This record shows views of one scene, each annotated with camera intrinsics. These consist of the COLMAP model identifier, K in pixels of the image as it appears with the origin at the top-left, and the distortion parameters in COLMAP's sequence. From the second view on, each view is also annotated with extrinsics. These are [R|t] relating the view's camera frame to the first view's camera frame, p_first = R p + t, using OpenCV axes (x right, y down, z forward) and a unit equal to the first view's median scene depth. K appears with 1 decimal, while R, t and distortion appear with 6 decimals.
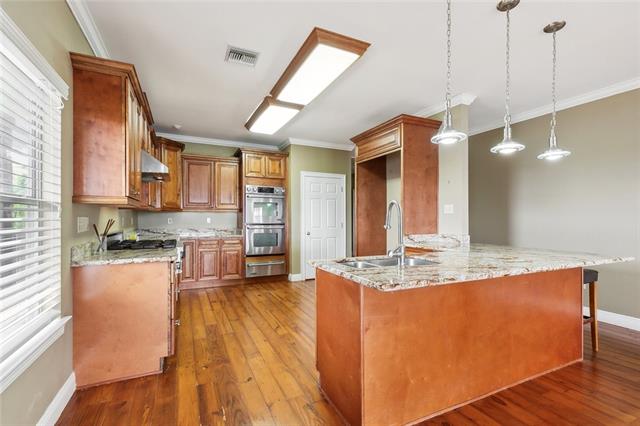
lens RADIAL K [[292.3, 0, 320.0], [0, 292.3, 213.1], [0, 0, 1]] dist [0.003728, 0.000195]
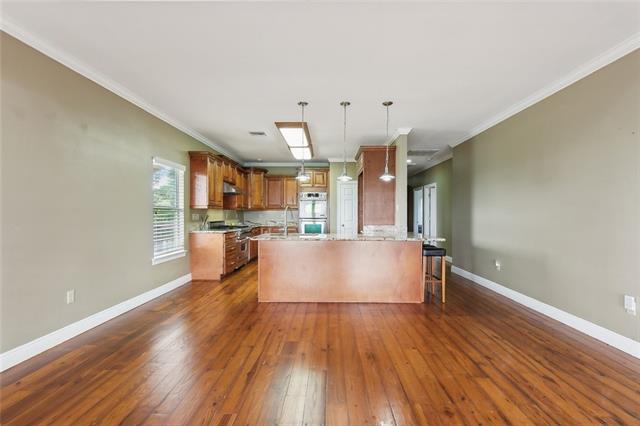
lens RADIAL K [[292.3, 0, 320.0], [0, 292.3, 214.8], [0, 0, 1]] dist [0.003728, 0.000195]
pose [[0.894177, 0.000687, -0.447713, 0.563992], [0.007681, 0.999828, 0.016875, -0.005590], [0.447648, -0.018528, 0.894018, -0.336009]]
